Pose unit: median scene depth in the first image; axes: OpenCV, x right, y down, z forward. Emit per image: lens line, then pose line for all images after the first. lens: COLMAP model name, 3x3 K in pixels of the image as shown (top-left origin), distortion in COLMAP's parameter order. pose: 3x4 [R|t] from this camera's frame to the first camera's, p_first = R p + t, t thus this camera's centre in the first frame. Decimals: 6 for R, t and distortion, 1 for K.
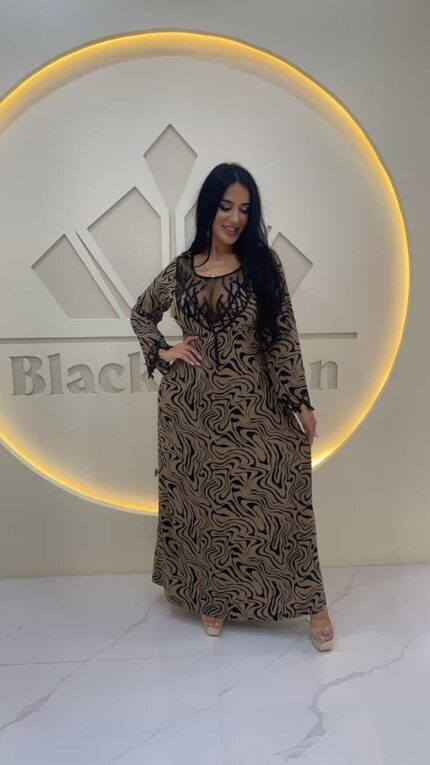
lens RADIAL K [[642.1, 0, 213.7], [0, 642.1, 387.4], [0, 0, 1]] dist [0.086593, -0.076190]
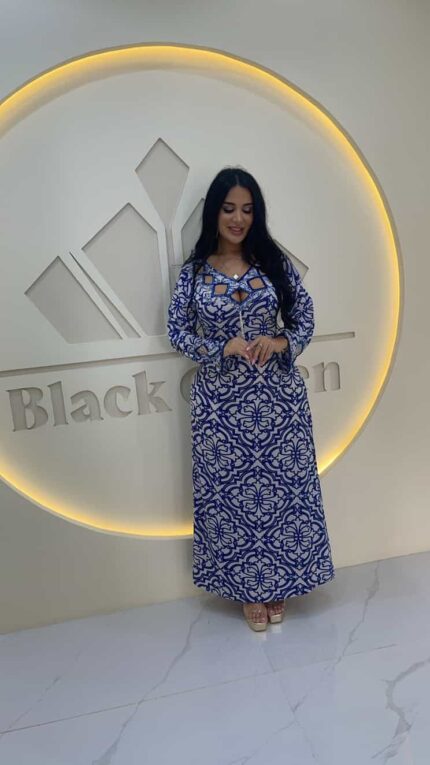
lens RADIAL K [[642.1, 0, 219.0], [0, 642.1, 386.6], [0, 0, 1]] dist [0.086593, -0.076190]
pose [[0.981619, -0.103732, 0.160202, -0.163764], [0.110182, 0.993400, -0.031890, 0.010538], [-0.155837, 0.048955, 0.986569, 0.029514]]
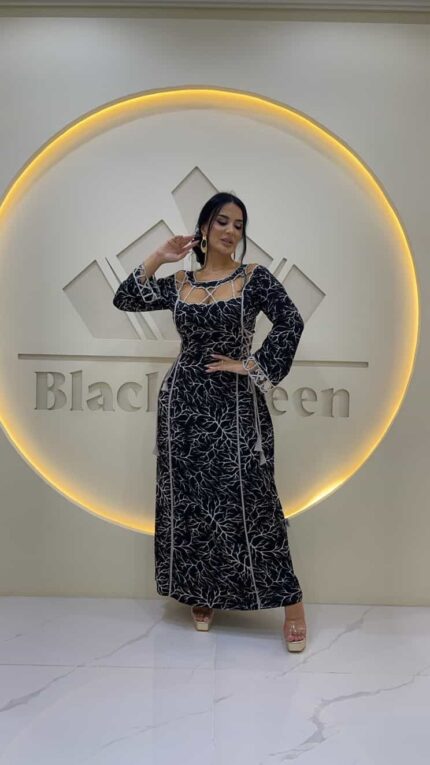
lens RADIAL K [[642.1, 0, 209.5], [0, 642.1, 384.6], [0, 0, 1]] dist [0.086593, -0.076190]
pose [[0.997663, 0.036390, -0.057824, 0.030315], [-0.046319, 0.982409, -0.180909, 0.150457], [0.050224, 0.183164, 0.981799, -0.018333]]
